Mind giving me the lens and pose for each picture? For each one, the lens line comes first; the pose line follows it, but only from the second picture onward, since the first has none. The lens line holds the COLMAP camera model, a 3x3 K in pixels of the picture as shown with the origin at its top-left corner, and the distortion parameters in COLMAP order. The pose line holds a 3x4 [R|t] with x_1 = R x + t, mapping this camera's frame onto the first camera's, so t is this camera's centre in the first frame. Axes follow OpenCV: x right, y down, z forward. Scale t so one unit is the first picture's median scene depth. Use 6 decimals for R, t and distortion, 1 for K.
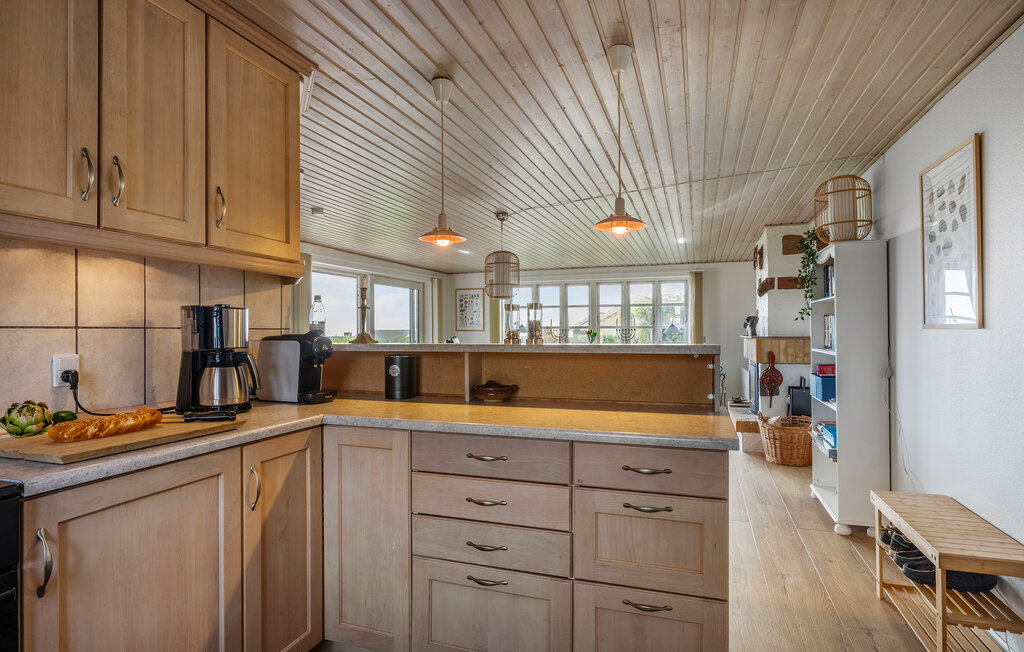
lens RADIAL K [[532.6, 0, 512.0], [0, 532.6, 326.0], [0, 0, 1]] dist [-0.000011, -0.000112]
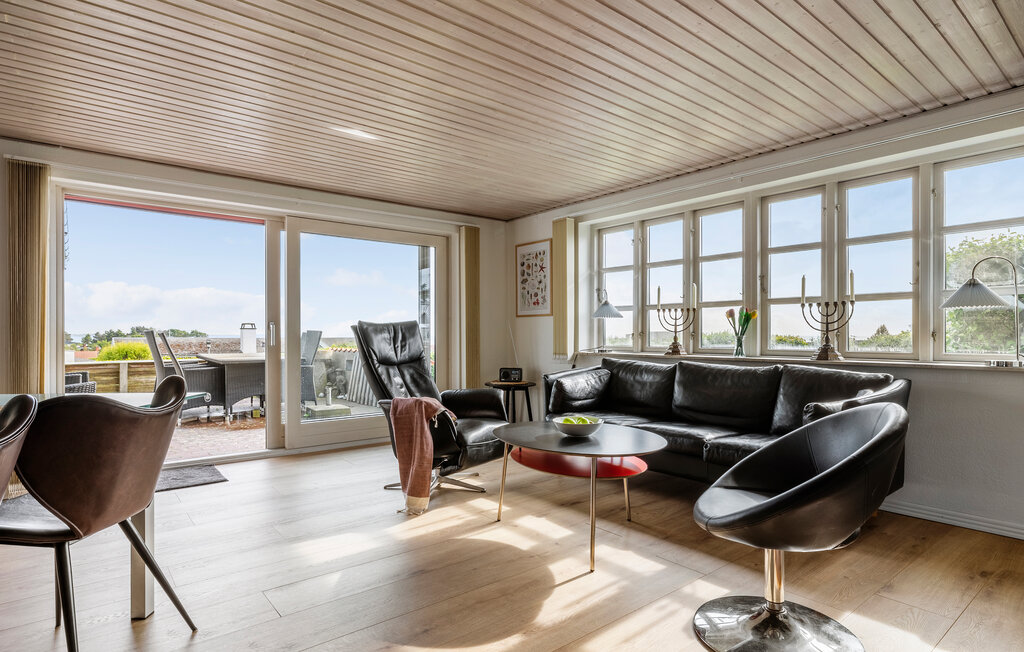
lens RADIAL K [[546.0, 0, 510.5], [0, 546.0, 338.0], [0, 0, 1]] dist [0.013766, -0.000457]
pose [[0.853902, 0.007762, -0.520376, 0.218667], [0.002654, 0.999811, 0.019269, 0.022605], [0.520427, -0.017835, 0.853720, 0.517433]]
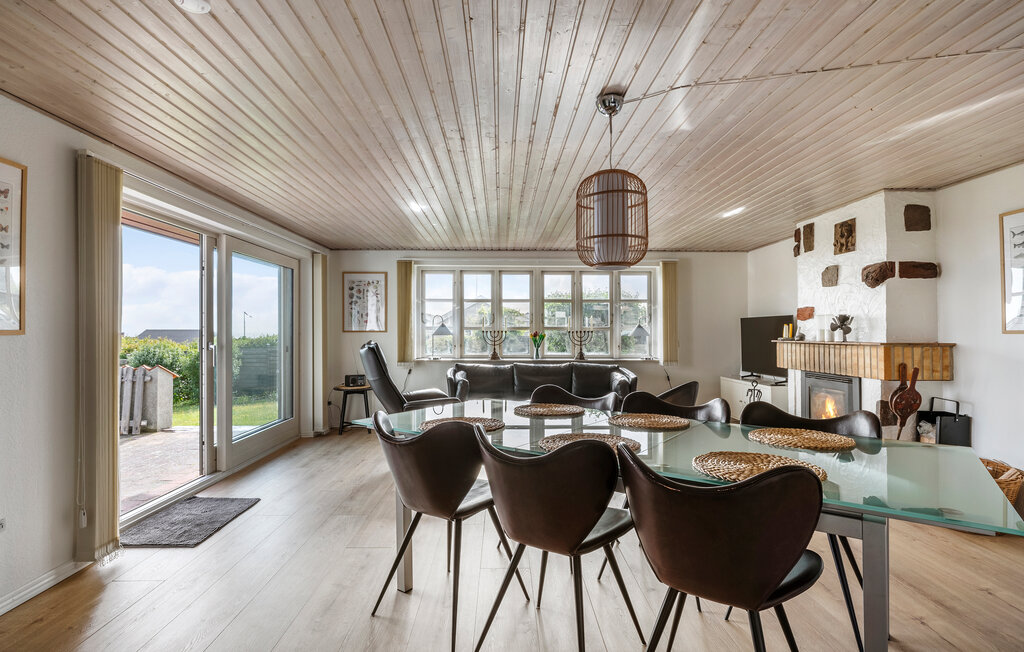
lens RADIAL K [[515.2, 0, 512.0], [0, 515.2, 326.0], [0, 0, 1]] dist [0.001227, 0.000350]
pose [[0.936404, 0.009753, 0.350787, -0.144459], [-0.008703, 0.999952, -0.004570, 0.002732], [-0.350815, 0.001227, 0.936444, 0.312547]]
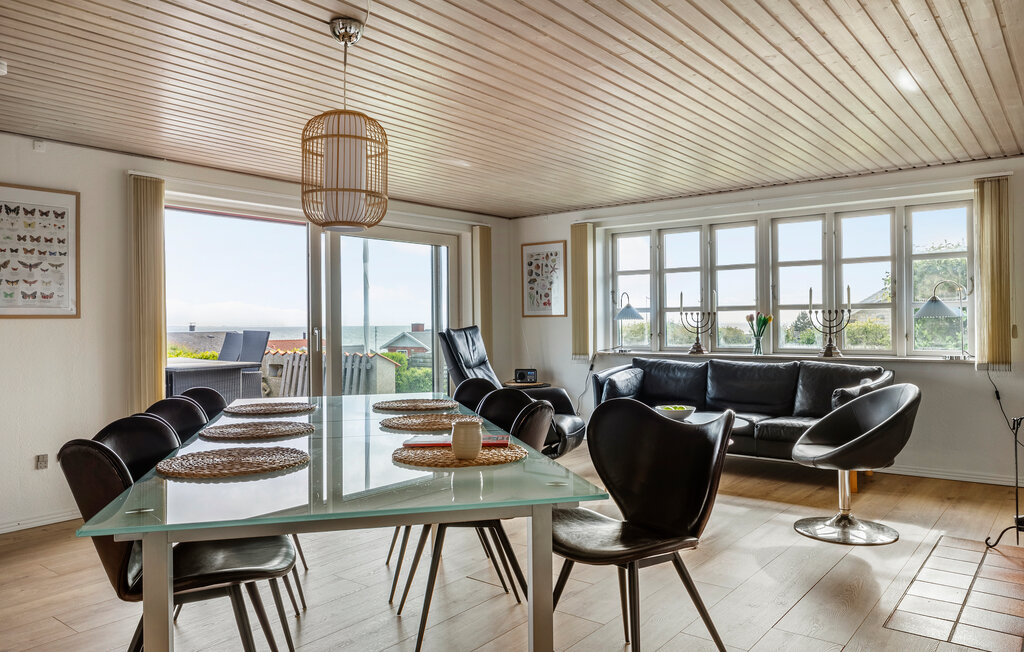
lens RADIAL K [[719.4, 0, 512.0], [0, 719.4, 326.0], [0, 0, 1]] dist [0.001504, 0.002887]
pose [[0.944703, -0.001487, -0.327924, 0.150888], [0.006648, 0.999871, 0.014616, 0.008254], [0.327860, -0.015988, 0.944591, 0.276530]]
